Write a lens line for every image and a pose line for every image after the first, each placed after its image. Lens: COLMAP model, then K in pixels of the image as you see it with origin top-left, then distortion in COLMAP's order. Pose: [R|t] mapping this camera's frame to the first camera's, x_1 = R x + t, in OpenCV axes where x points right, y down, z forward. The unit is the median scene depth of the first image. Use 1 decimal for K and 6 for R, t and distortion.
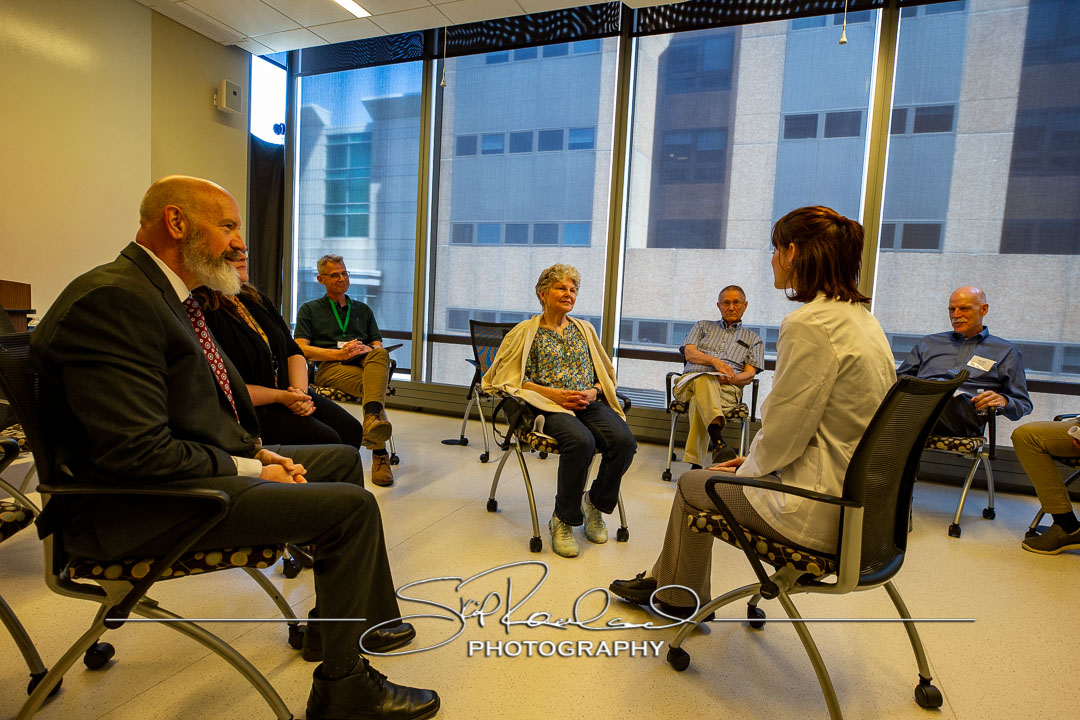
lens RADIAL K [[579.1, 0, 545.2], [0, 579.1, 359.9], [0, 0, 1]] dist [-0.029718, 0.015064]
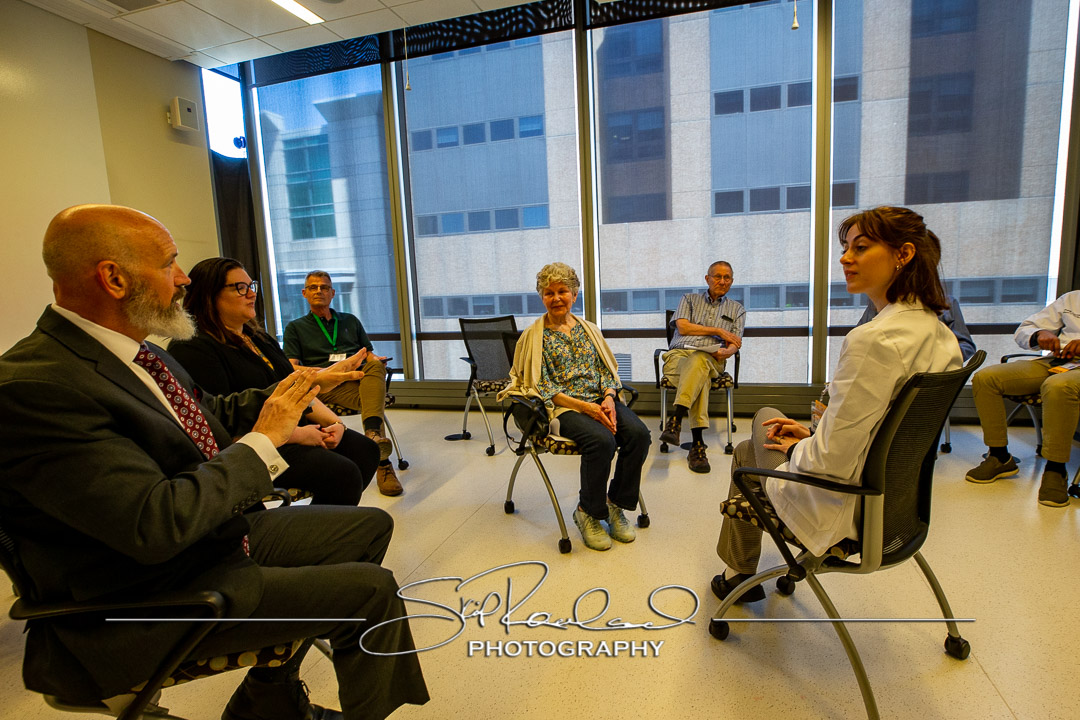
lens RADIAL K [[530.9, 0, 569.2], [0, 530.9, 359.8], [0, 0, 1]] dist [-0.043841, 0.014710]
pose [[0.989710, -0.107278, 0.094690, -0.024657], [0.102085, 0.993078, 0.058097, -0.022943], [-0.100267, -0.047832, 0.993810, 0.030357]]
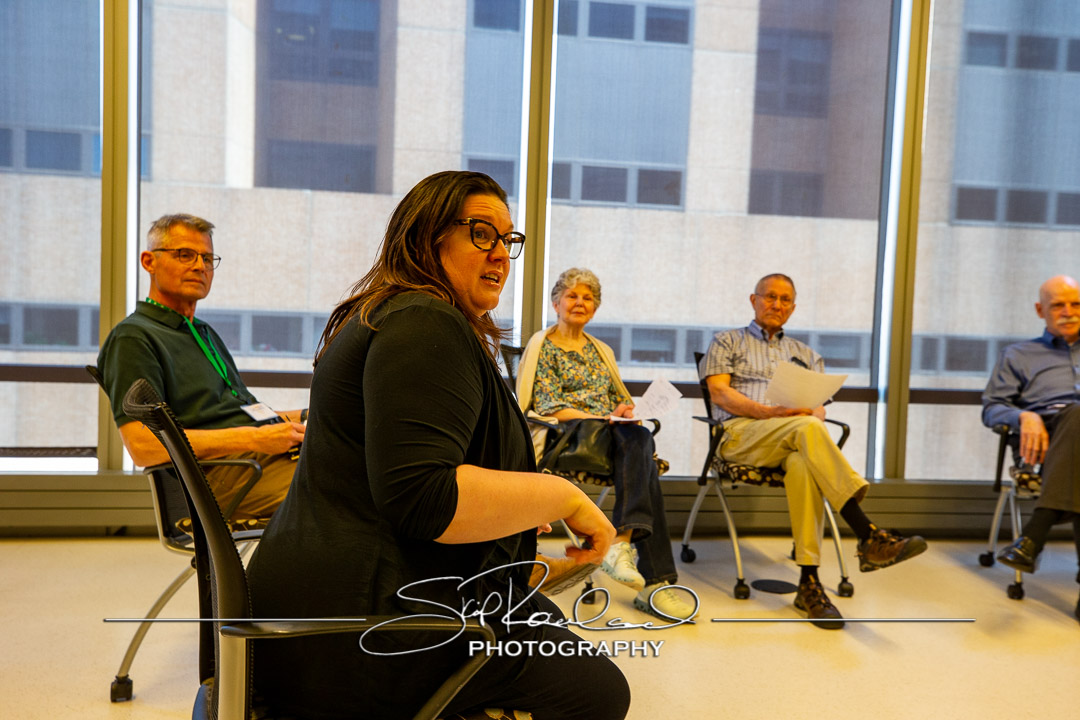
lens RADIAL K [[955.5, 0, 542.6], [0, 955.5, 359.1], [0, 0, 1]] dist [0.042427, 0.005707]
pose [[0.865022, -0.046967, 0.499530, -0.285322], [0.054244, 0.998528, -0.000050, -0.032177], [-0.498792, 0.027140, 0.866297, 0.144295]]
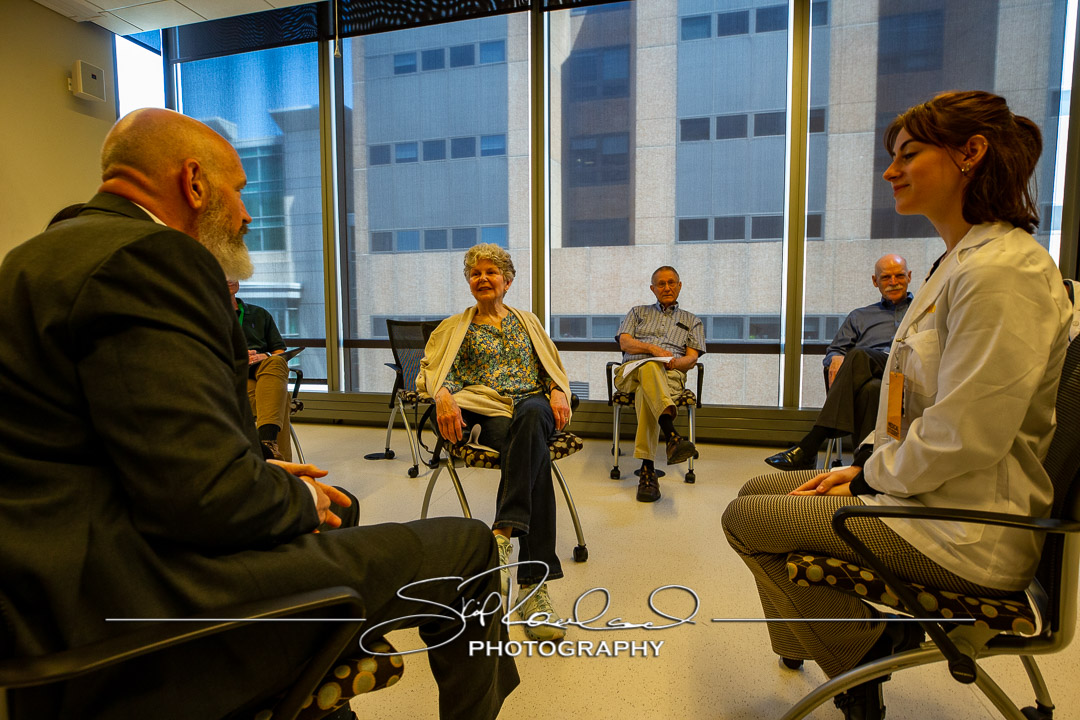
lens RADIAL K [[546.7, 0, 544.0], [0, 546.7, 358.6], [0, 0, 1]] dist [-0.038480, 0.016466]
pose [[0.989044, -0.068703, 0.130661, -0.002219], [0.068699, 0.997627, 0.004544, 0.003192], [-0.130663, 0.004482, 0.991417, 0.092892]]
